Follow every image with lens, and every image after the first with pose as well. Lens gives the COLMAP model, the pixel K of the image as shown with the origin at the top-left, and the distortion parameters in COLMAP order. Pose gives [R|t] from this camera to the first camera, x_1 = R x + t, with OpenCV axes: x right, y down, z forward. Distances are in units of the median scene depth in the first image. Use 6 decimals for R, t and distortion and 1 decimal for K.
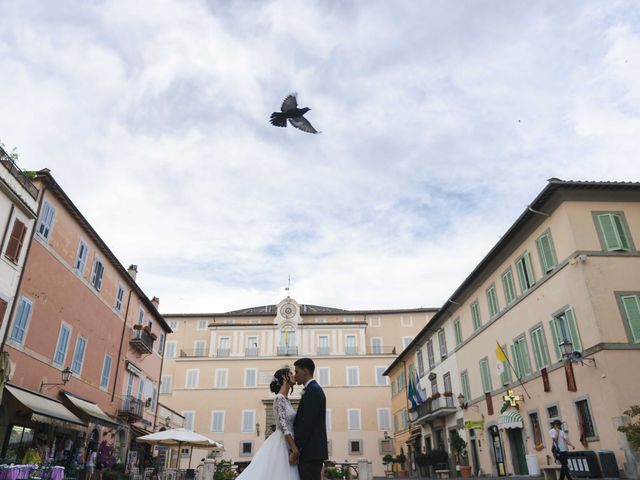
lens RADIAL K [[495.3, 0, 327.1], [0, 495.3, 236.9], [0, 0, 1]] dist [0.001295, 0.002619]
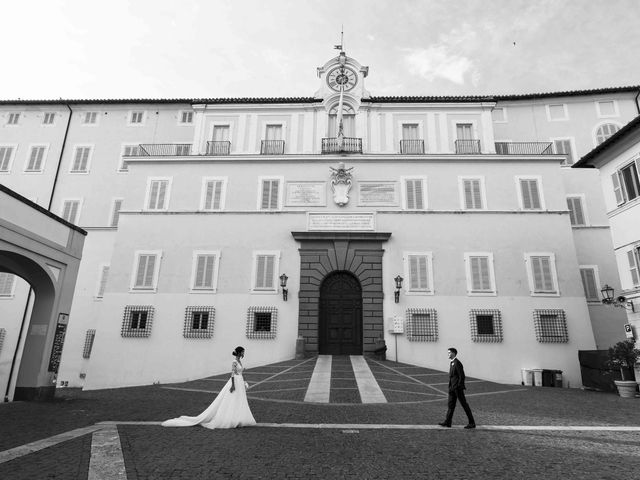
lens RADIAL K [[406.9, 0, 335.1], [0, 406.9, 236.5], [0, 0, 1]] dist [-0.002502, -0.001119]
pose [[0.999569, 0.020885, -0.020611, -0.077404], [-0.017365, 0.987248, 0.158240, 0.258628], [0.023653, -0.157814, 0.987185, 0.575844]]
